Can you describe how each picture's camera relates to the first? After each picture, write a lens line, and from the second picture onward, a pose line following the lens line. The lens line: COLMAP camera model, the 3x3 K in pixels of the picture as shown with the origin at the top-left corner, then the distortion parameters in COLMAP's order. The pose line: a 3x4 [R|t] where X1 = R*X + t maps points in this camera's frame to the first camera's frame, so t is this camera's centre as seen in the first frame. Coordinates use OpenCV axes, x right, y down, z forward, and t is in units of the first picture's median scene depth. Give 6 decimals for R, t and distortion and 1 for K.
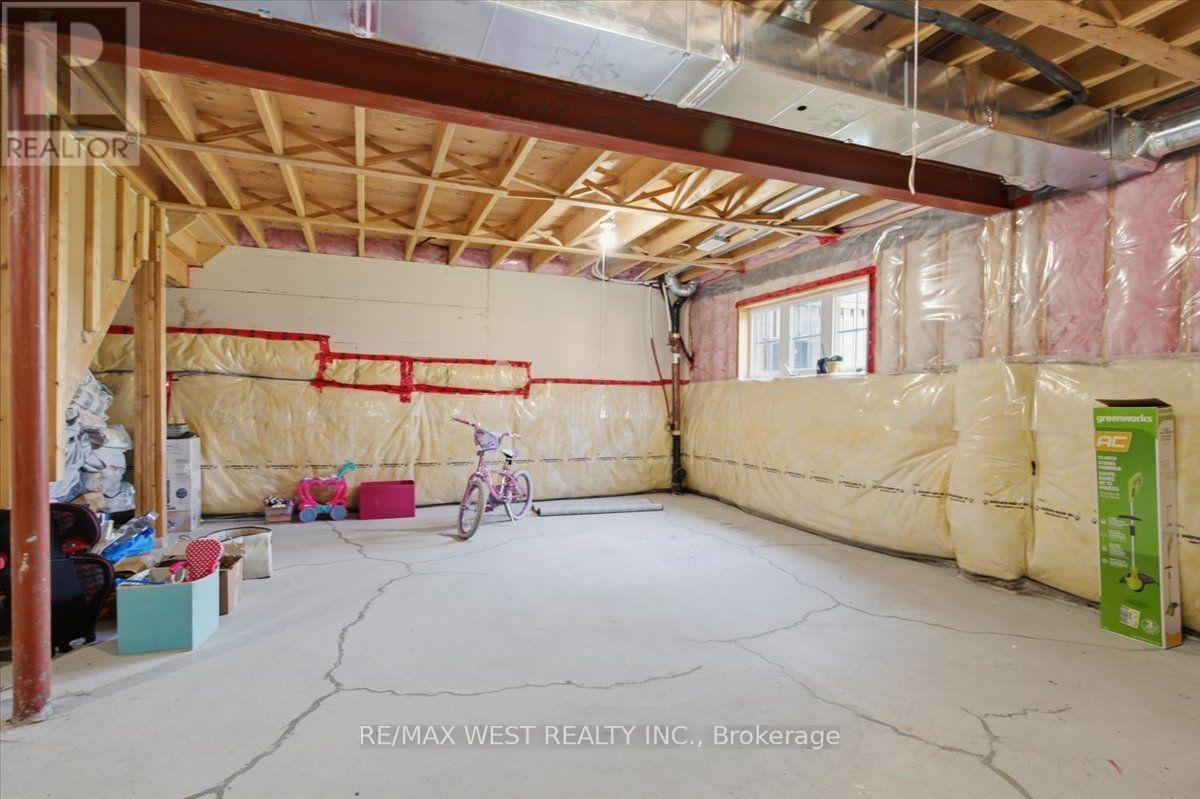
lens RADIAL K [[580.5, 0, 604.2], [0, 580.5, 405.3], [0, 0, 1]] dist [-0.001284, -0.000416]
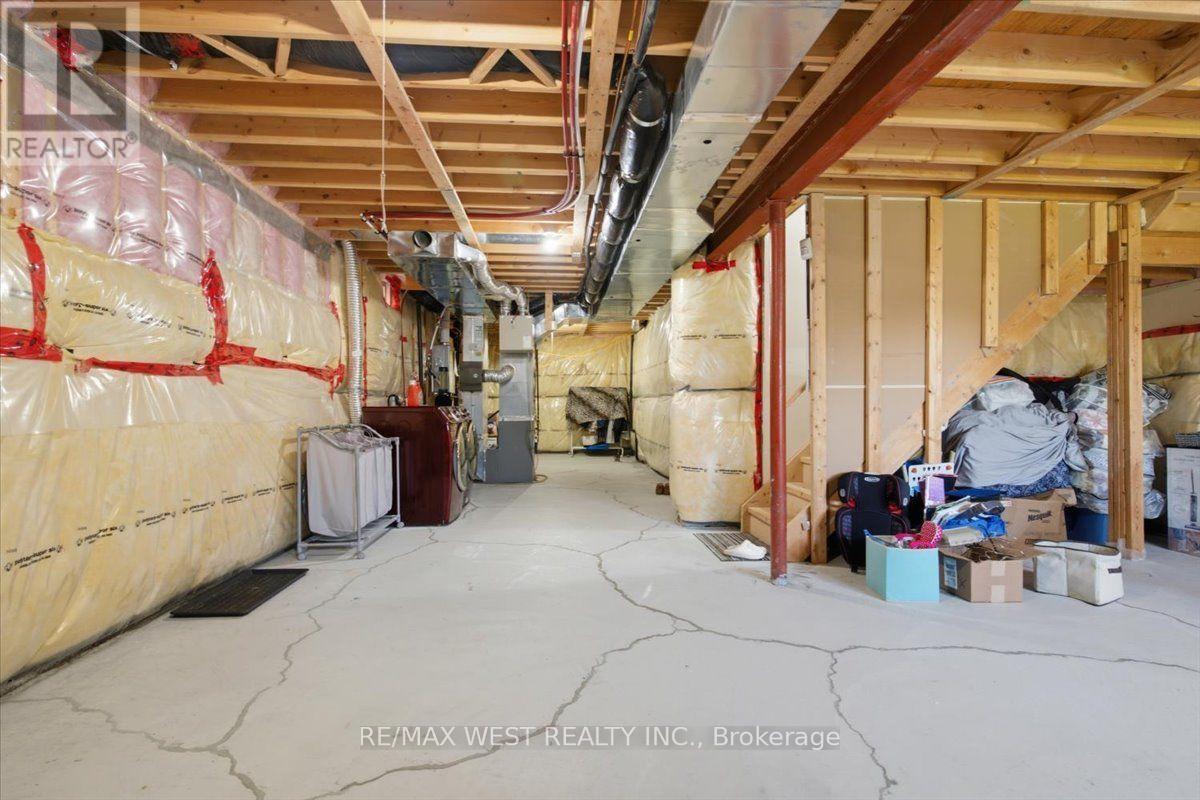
lens RADIAL K [[580.5, 0, 606.7], [0, 580.5, 404.6], [0, 0, 1]] dist [-0.001284, -0.000416]
pose [[-0.290342, -0.008102, -0.956889, 0.784860], [-0.005704, 0.999961, -0.006736, 0.005748], [0.956906, 0.003502, -0.290377, 0.903885]]
